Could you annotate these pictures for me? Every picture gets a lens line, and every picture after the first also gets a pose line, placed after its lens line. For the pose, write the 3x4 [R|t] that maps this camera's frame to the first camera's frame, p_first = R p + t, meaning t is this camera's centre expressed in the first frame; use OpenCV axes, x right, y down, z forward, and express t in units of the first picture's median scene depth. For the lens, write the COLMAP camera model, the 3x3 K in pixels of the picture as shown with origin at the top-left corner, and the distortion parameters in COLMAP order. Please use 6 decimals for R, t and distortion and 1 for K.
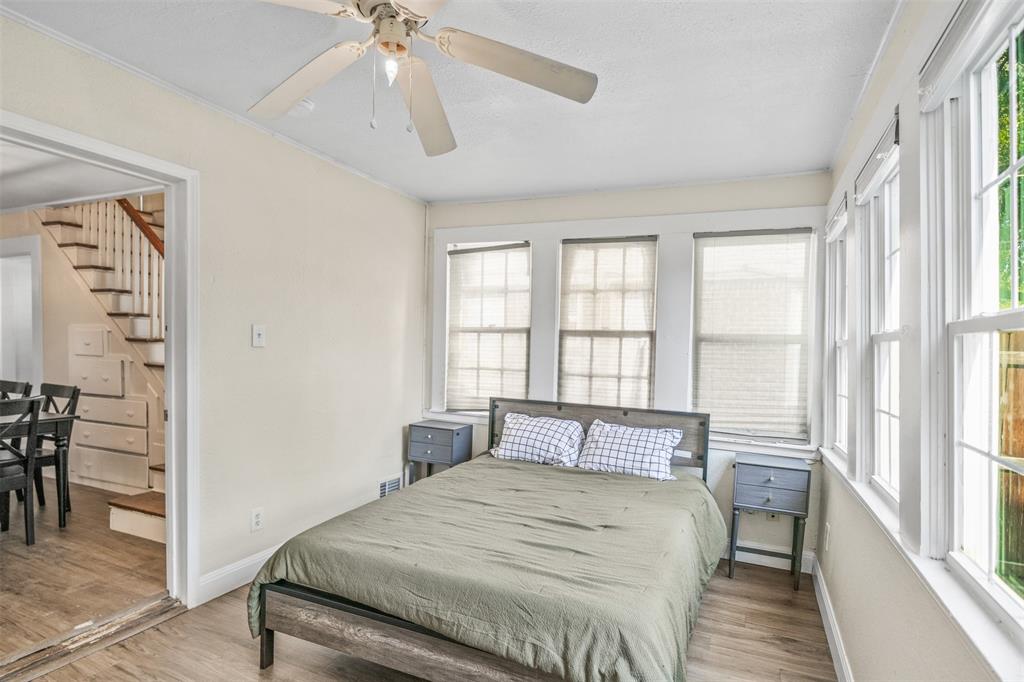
lens RADIAL K [[523.7, 0, 520.1], [0, 523.7, 346.3], [0, 0, 1]] dist [-0.012243, 0.000914]
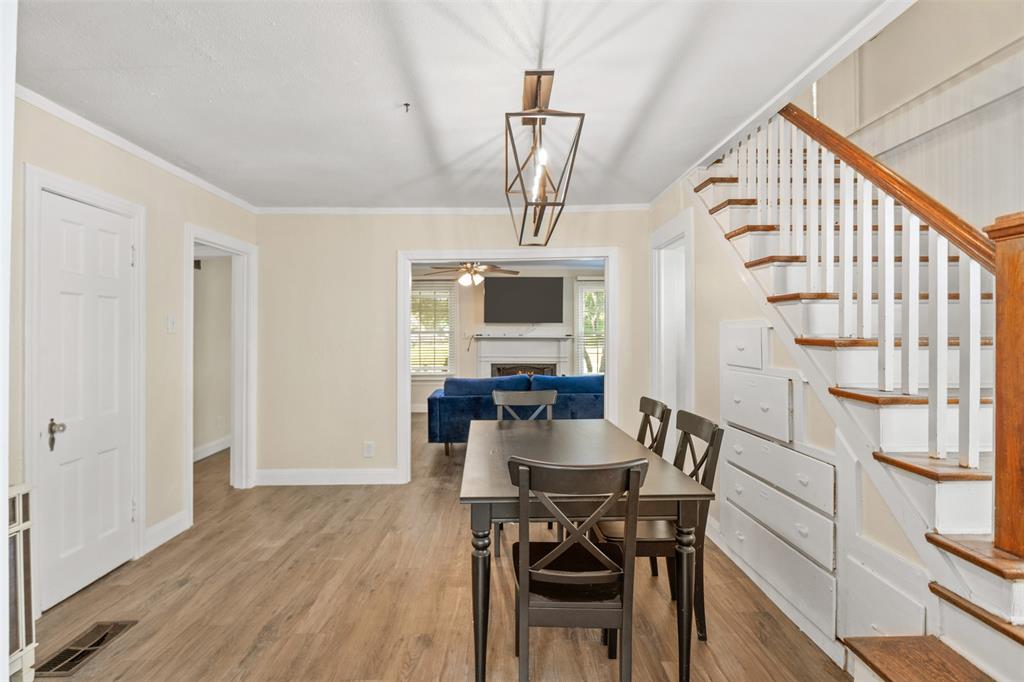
lens RADIAL K [[523.7, 0, 516.5], [0, 523.7, 345.3], [0, 0, 1]] dist [-0.012243, 0.000914]
pose [[0.421257, -0.001940, -0.906939, -0.374090], [-0.004119, 0.999983, -0.004052, -0.005546], [0.906932, 0.005443, 0.421242, 0.488643]]
